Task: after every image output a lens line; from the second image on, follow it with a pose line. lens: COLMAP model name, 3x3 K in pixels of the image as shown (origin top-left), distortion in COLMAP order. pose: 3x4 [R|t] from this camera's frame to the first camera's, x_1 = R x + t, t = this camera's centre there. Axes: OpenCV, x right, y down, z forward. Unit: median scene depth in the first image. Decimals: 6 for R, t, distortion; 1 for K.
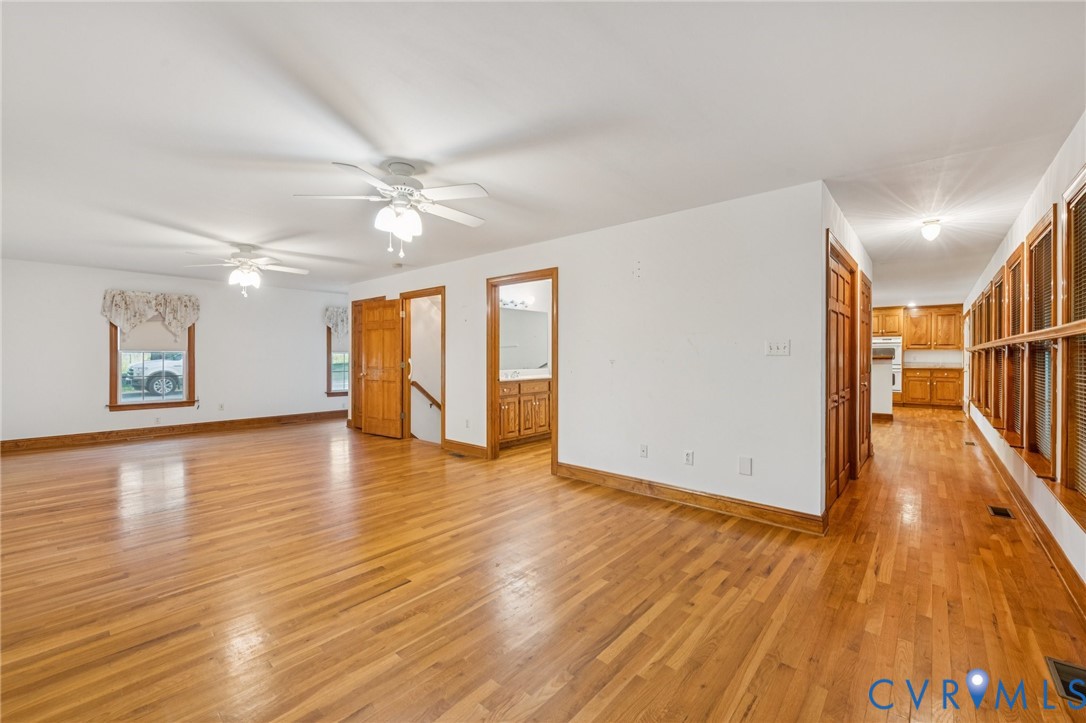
lens RADIAL K [[450.0, 0, 548.2], [0, 450.0, 363.2], [0, 0, 1]] dist [0.002698, -0.000055]
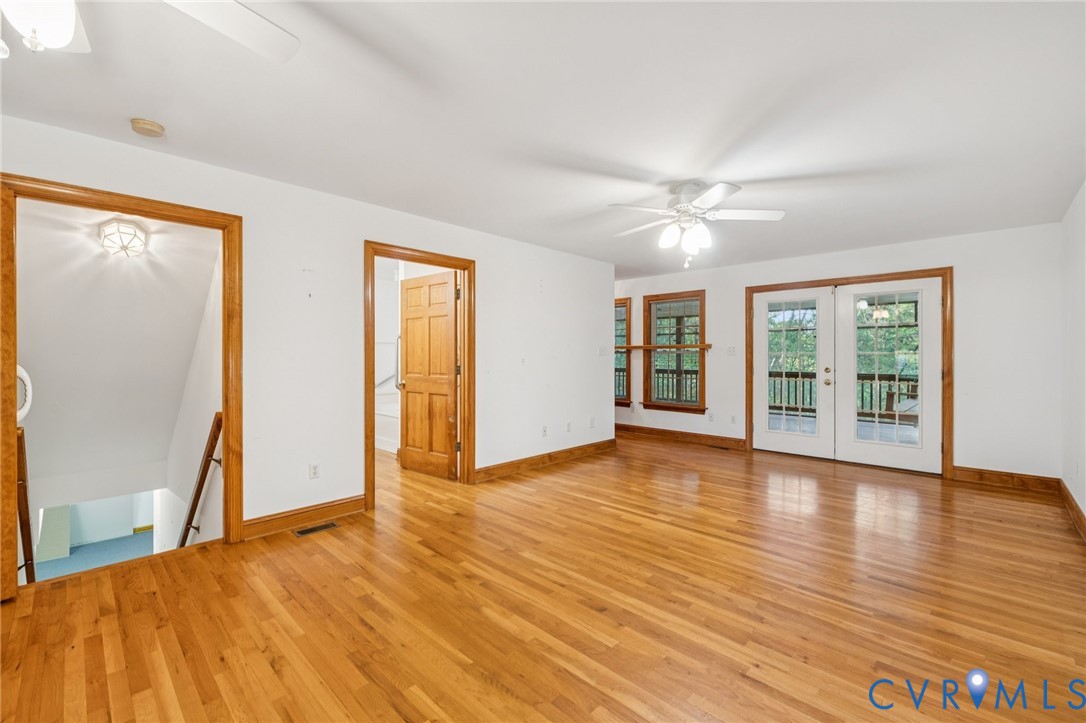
lens RADIAL K [[450.0, 0, 547.3], [0, 450.0, 357.2], [0, 0, 1]] dist [0.002698, -0.000055]
pose [[0.048663, -0.004285, 0.998806, -1.012297], [0.016058, 0.999865, 0.003507, -0.015846], [-0.998686, 0.015868, 0.048725, 0.896684]]
